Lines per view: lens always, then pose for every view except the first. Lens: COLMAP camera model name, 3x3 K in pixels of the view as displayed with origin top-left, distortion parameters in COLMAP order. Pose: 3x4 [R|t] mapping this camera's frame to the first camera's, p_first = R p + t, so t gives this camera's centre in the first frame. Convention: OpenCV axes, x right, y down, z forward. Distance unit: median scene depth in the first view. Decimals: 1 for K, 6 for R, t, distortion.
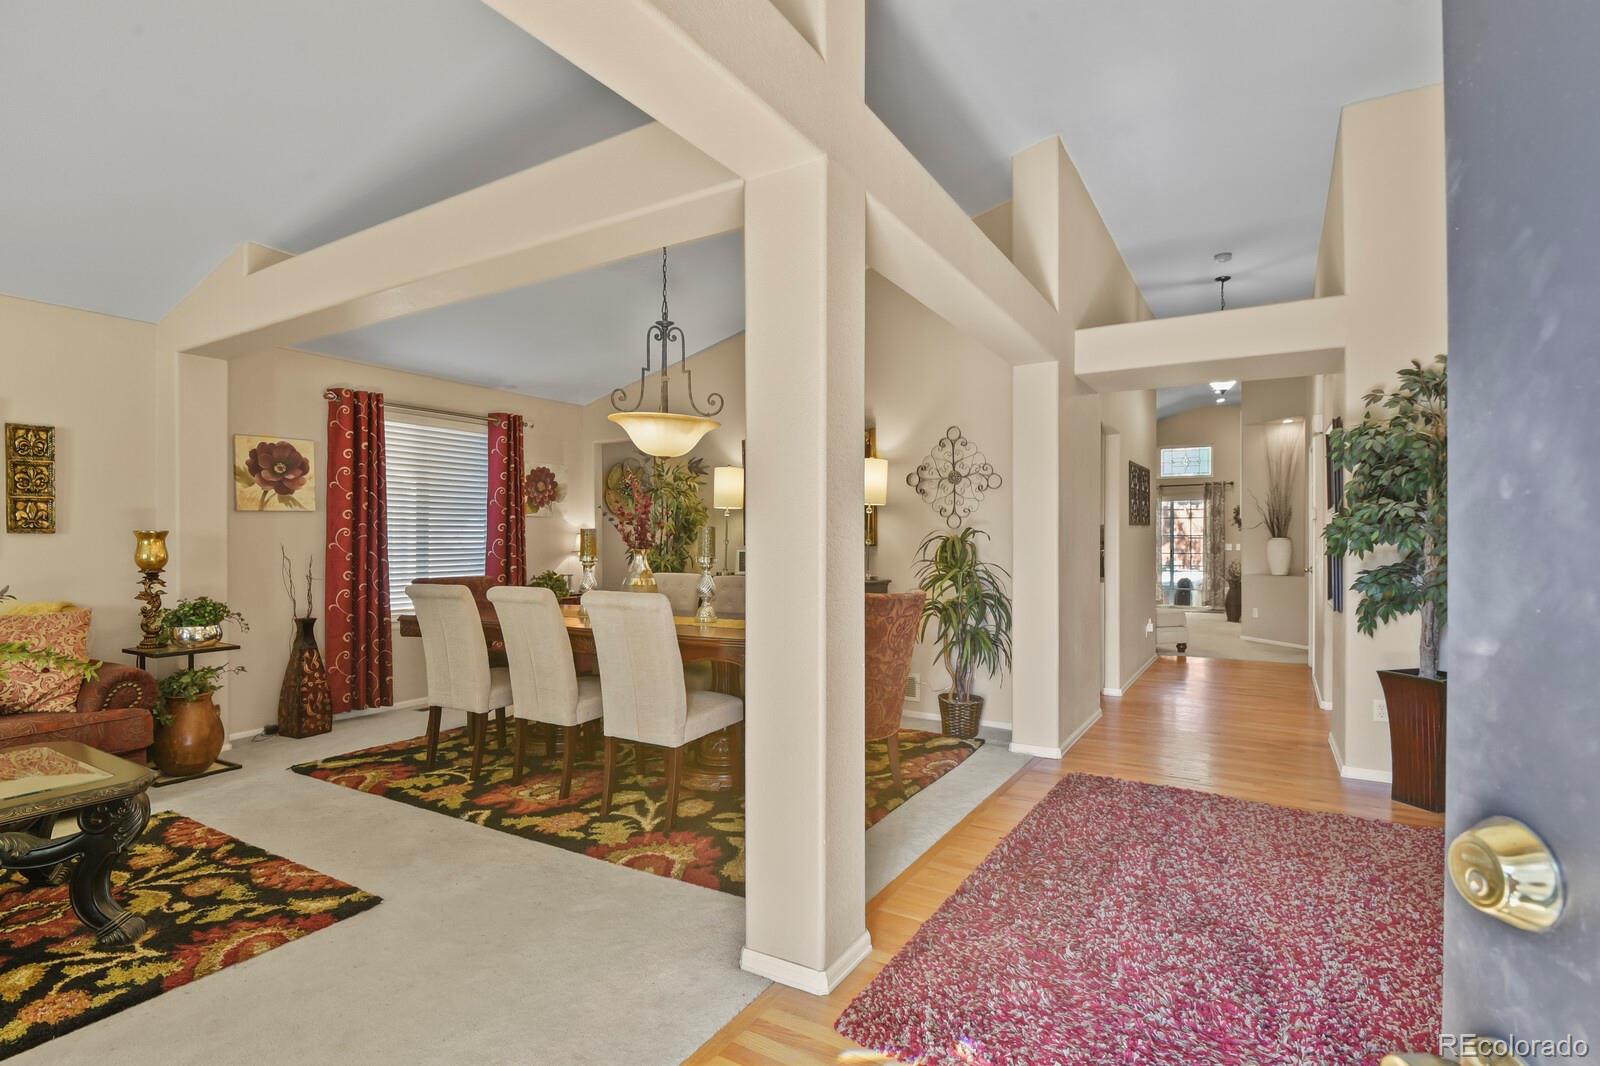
lens RADIAL K [[774.8, 0, 802.7], [0, 774.8, 538.3], [0, 0, 1]] dist [-0.008518, -0.005708]
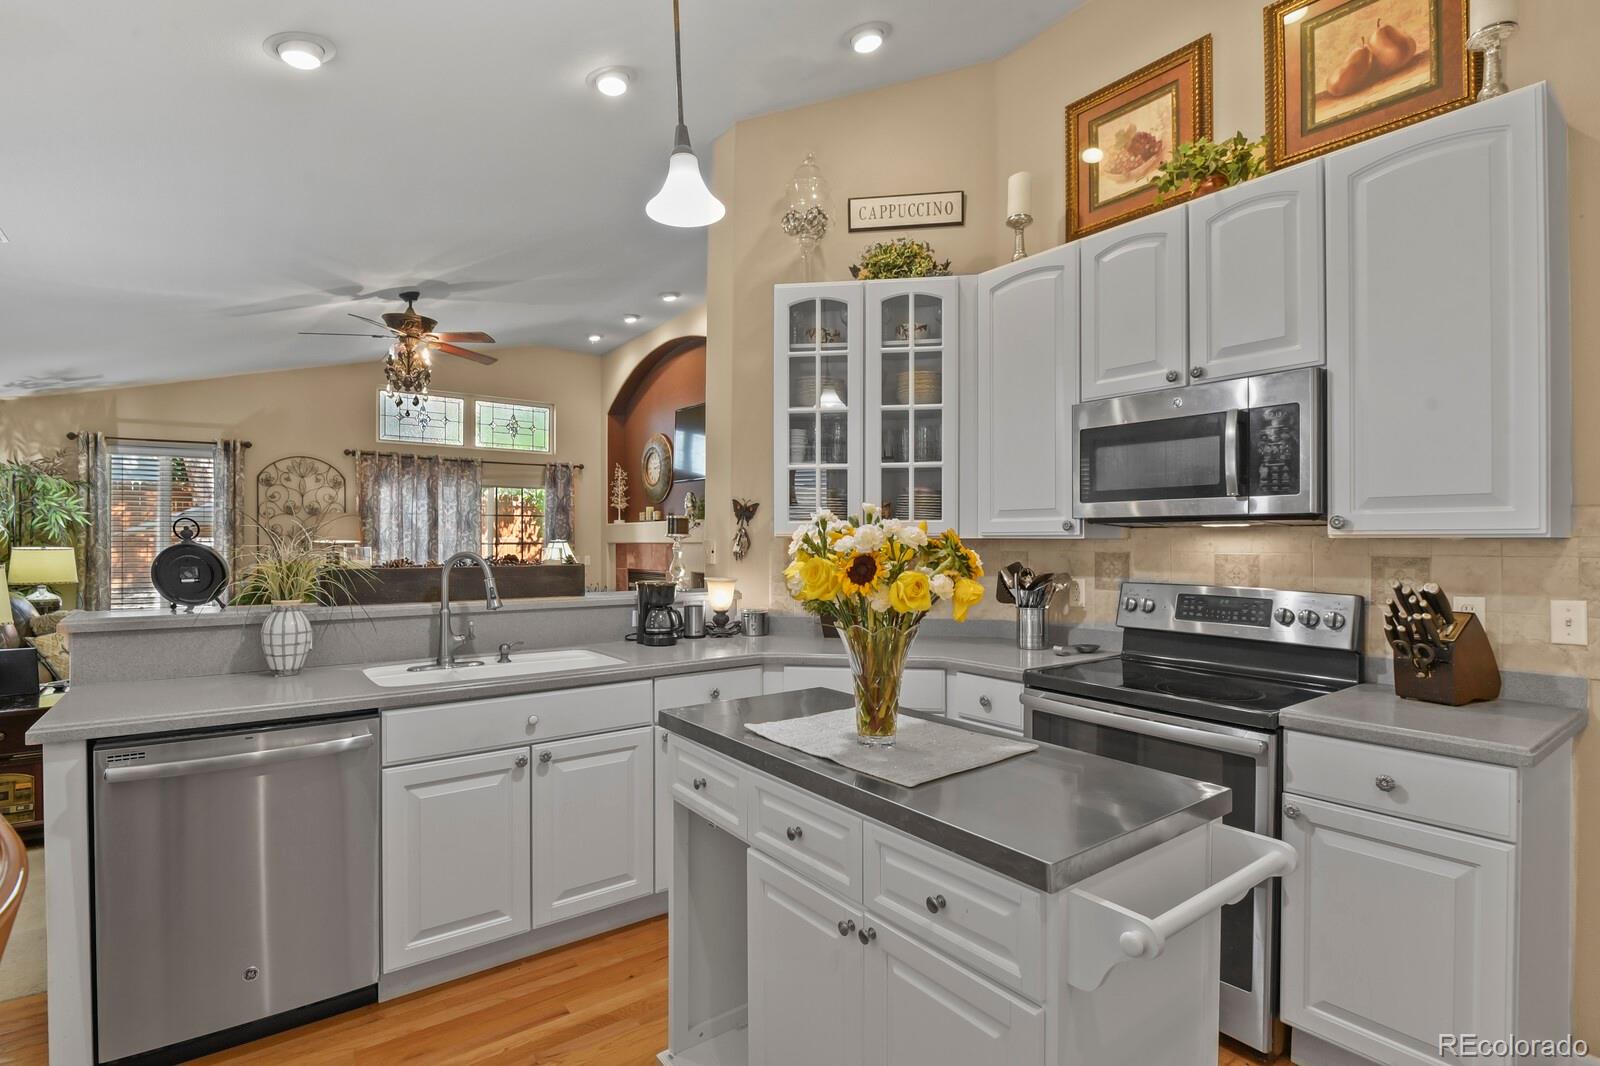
lens RADIAL K [[774.8, 0, 802.7], [0, 774.8, 538.3], [0, 0, 1]] dist [-0.008518, -0.005708]
pose [[0.367913, 0.000339, 0.929860, -0.003345], [-0.000421, 1.000000, -0.000198, -0.027522], [-0.929860, -0.000319, 0.367913, 1.856237]]
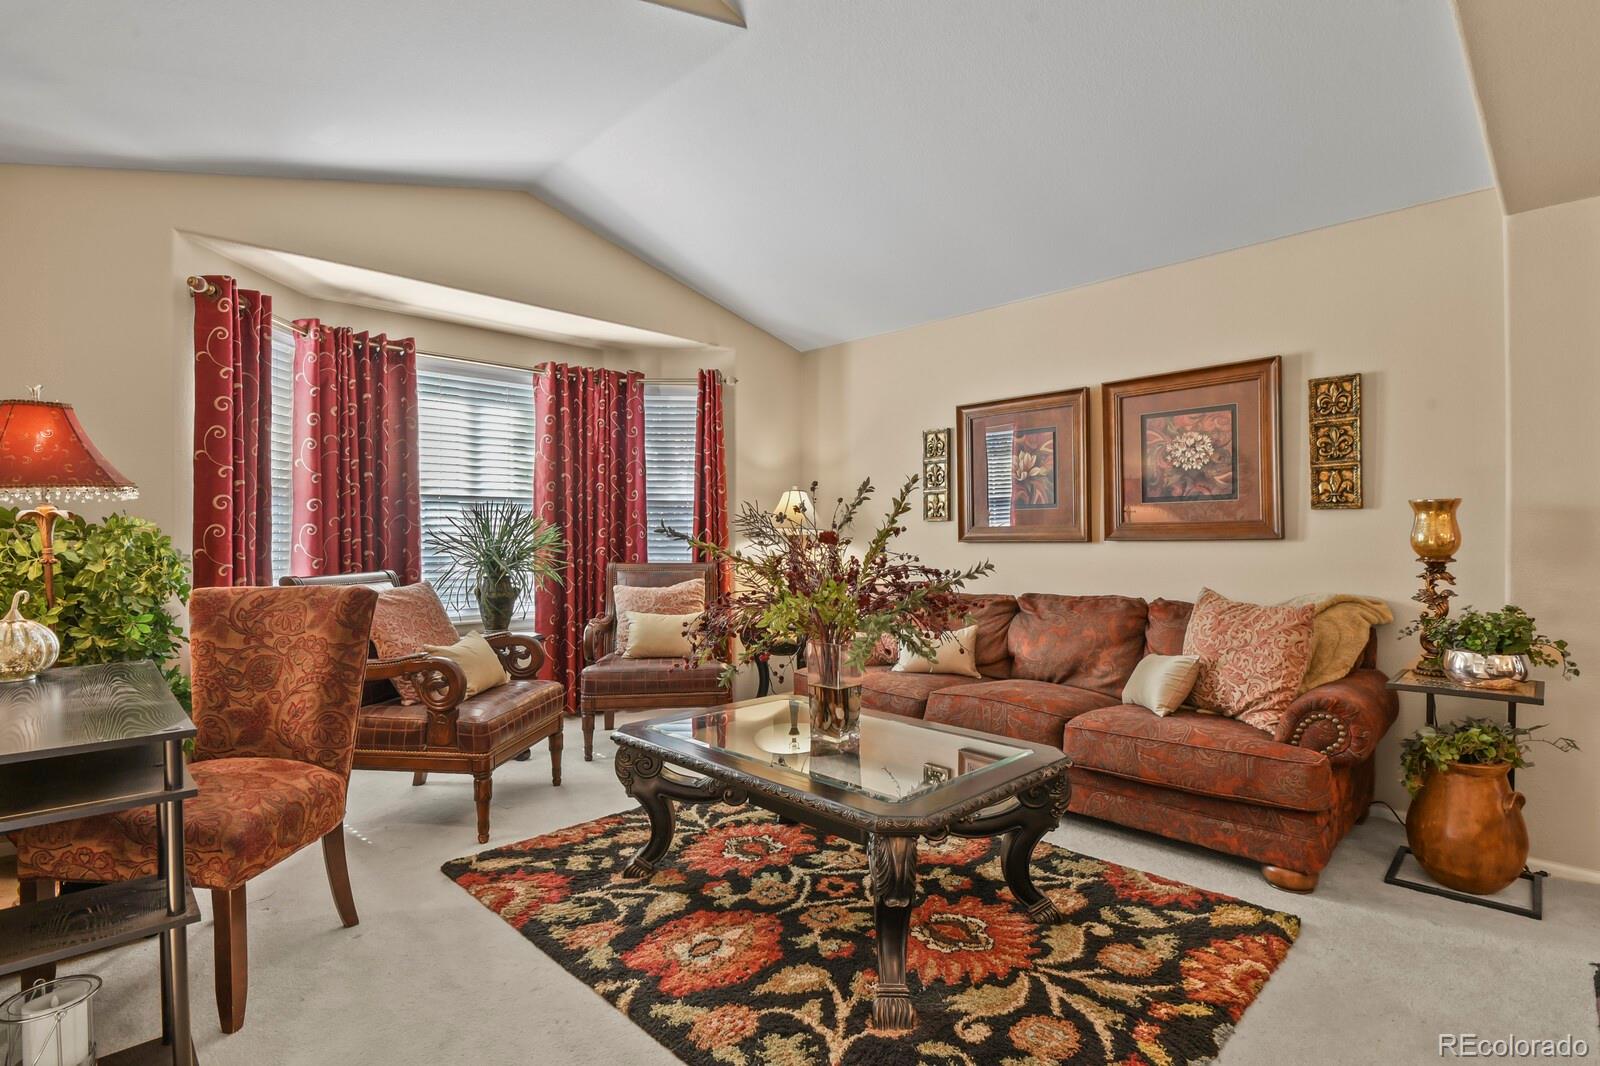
lens RADIAL K [[774.8, 0, 802.7], [0, 774.8, 538.3], [0, 0, 1]] dist [-0.008518, -0.005708]
pose [[-0.246857, 0.001101, -0.969051, -0.065959], [-0.002238, 0.999996, 0.001706, 0.023665], [0.969049, 0.002589, -0.246854, 0.620704]]
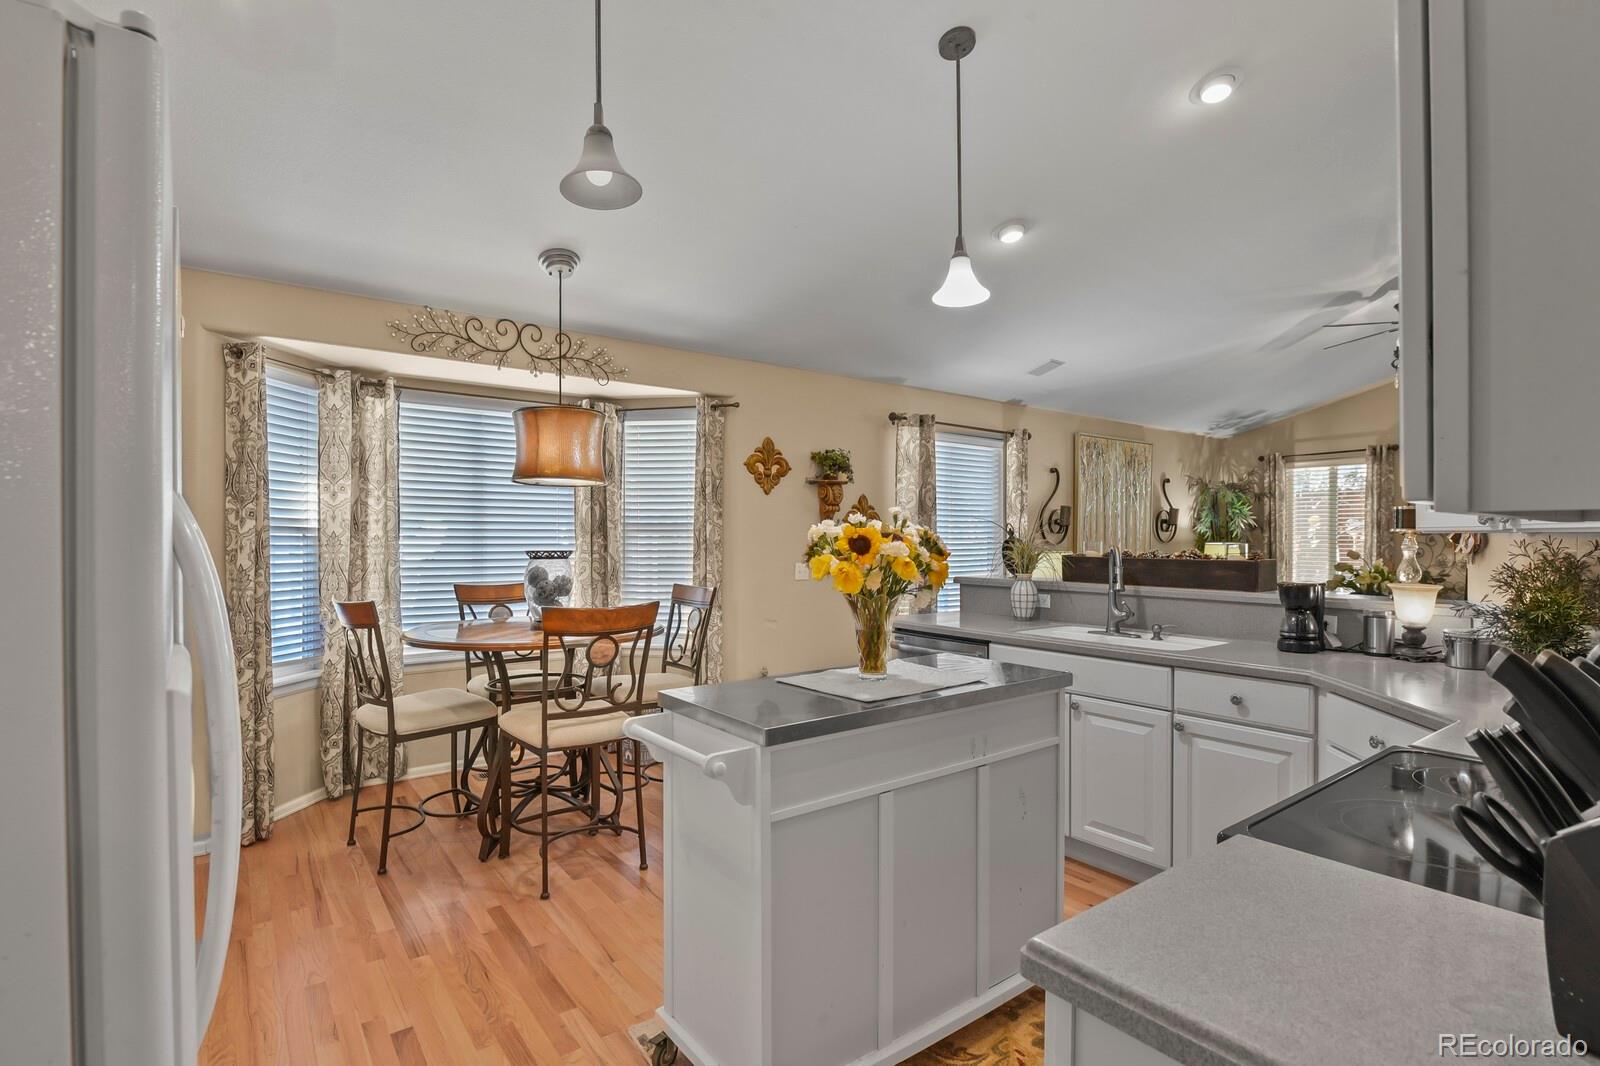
lens RADIAL K [[774.8, 0, 802.7], [0, 774.8, 538.3], [0, 0, 1]] dist [-0.008518, -0.005708]
pose [[0.930299, -0.000019, -0.366802, 0.505522], [0.000336, 1.000000, 0.000803, -0.024222], [0.366802, -0.000870, 0.930299, 1.453091]]
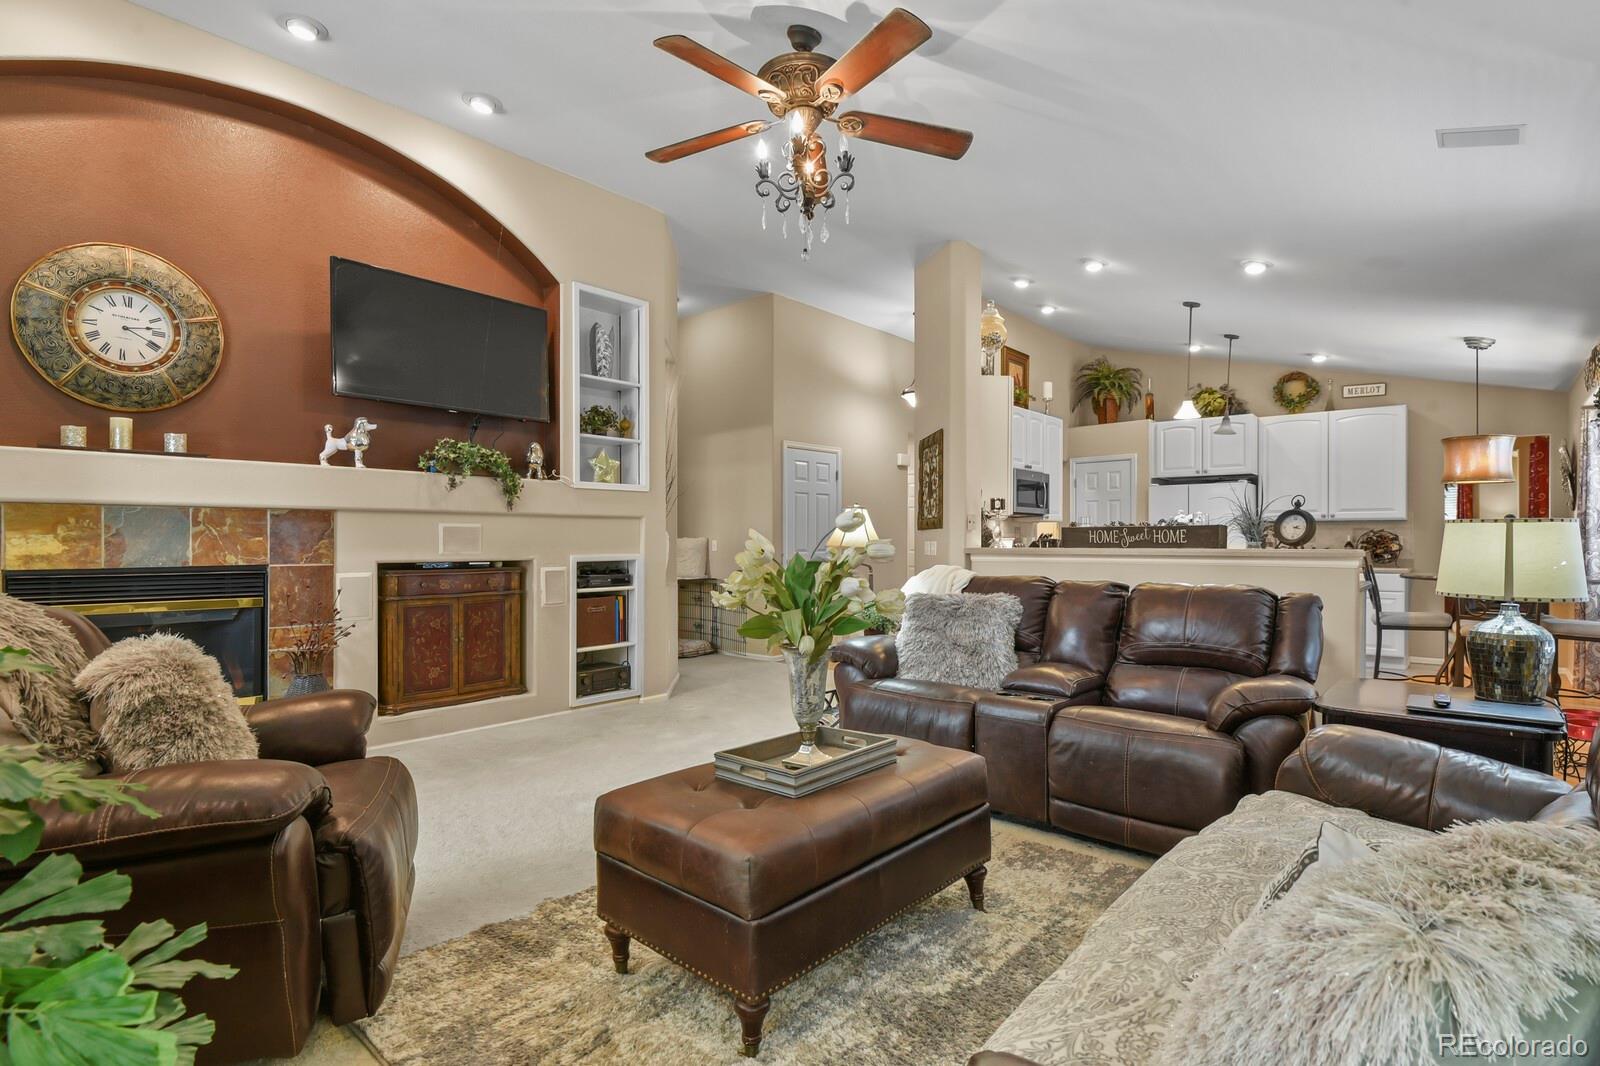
lens RADIAL K [[774.8, 0, 802.7], [0, 774.8, 538.3], [0, 0, 1]] dist [-0.008518, -0.005708]
pose [[-0.984589, -0.003753, 0.174842, 0.864280], [-0.004236, 0.999988, -0.002390, 0.020706], [-0.174831, -0.003094, -0.984594, 3.681717]]
